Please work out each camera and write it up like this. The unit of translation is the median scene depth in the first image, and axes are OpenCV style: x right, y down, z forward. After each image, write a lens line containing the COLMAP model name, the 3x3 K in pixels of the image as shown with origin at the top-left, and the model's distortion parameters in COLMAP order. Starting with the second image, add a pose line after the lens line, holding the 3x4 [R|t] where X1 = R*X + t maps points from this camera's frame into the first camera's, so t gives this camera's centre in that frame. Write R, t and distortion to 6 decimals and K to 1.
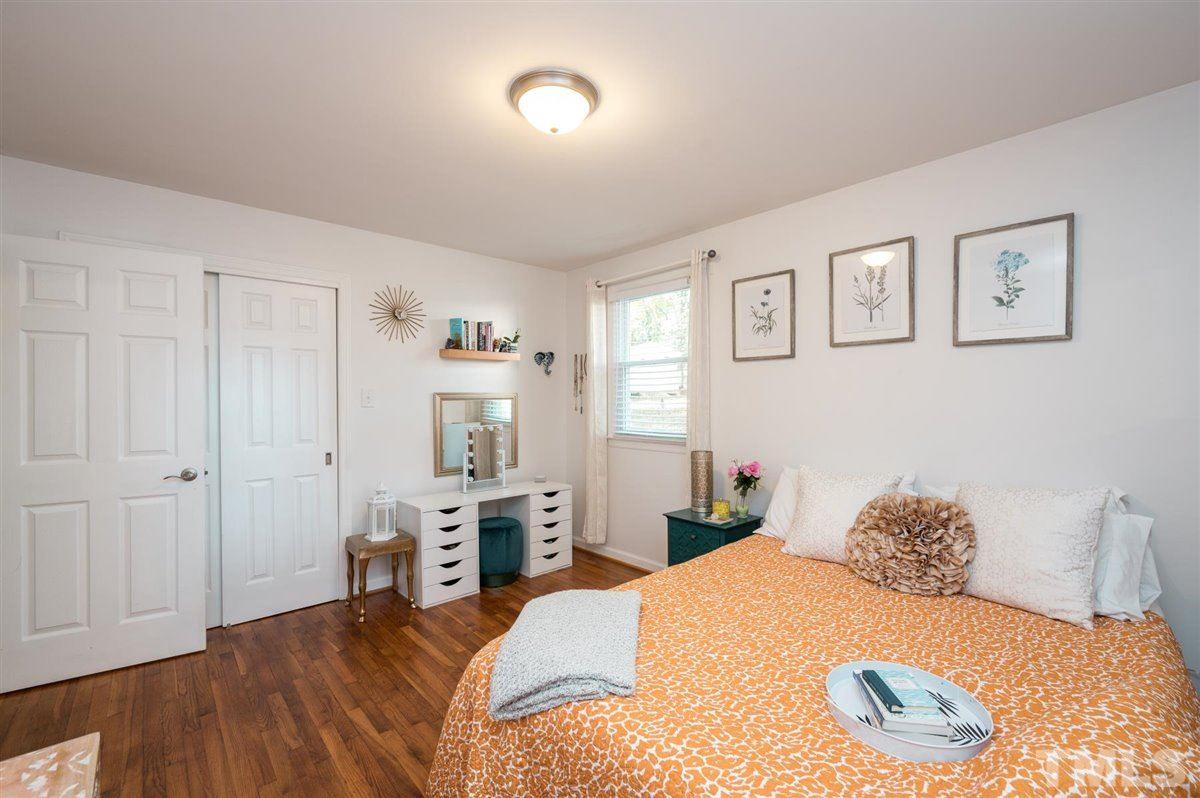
lens RADIAL K [[521.9, 0, 597.6], [0, 521.9, 408.7], [0, 0, 1]] dist [0.002495, 0.000364]
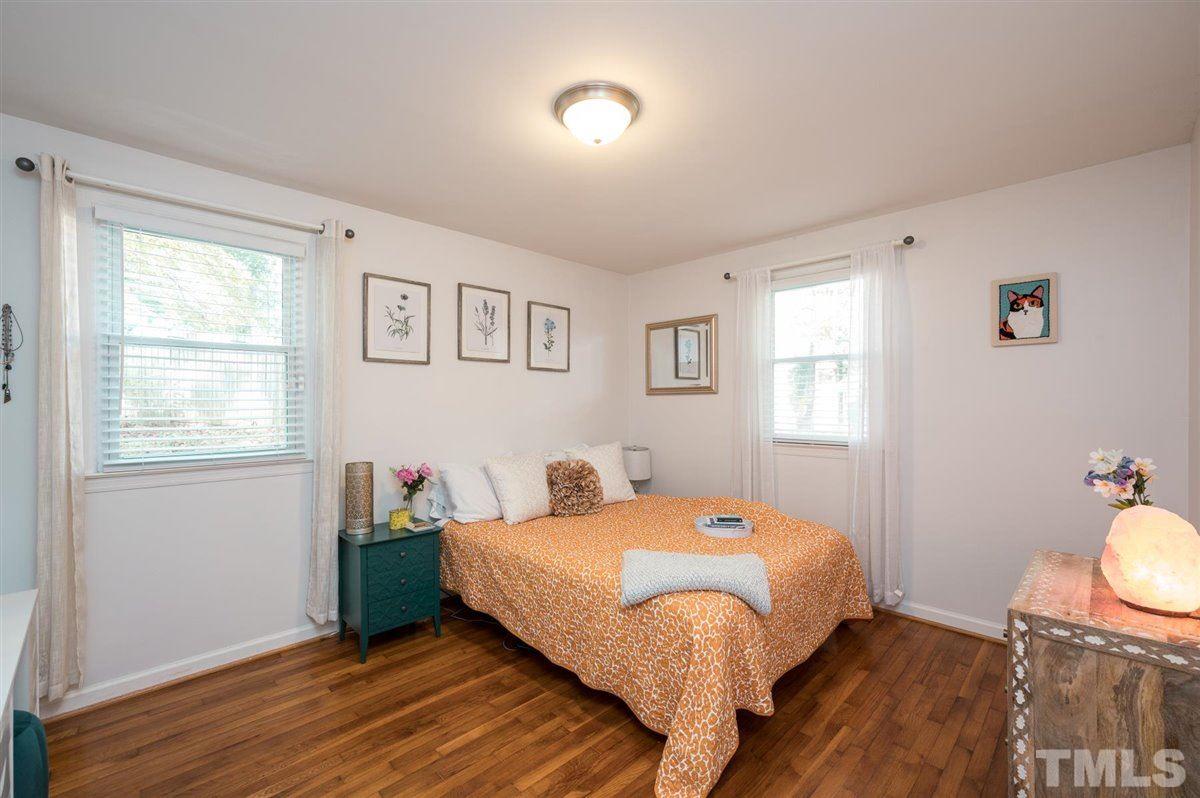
lens RADIAL K [[521.9, 0, 599.8], [0, 521.9, 406.9], [0, 0, 1]] dist [0.002495, 0.000364]
pose [[-0.073530, -0.002294, 0.997290, -0.732956], [0.023655, 0.999712, 0.004043, -0.004737], [-0.997012, 0.023888, -0.073455, 0.714640]]
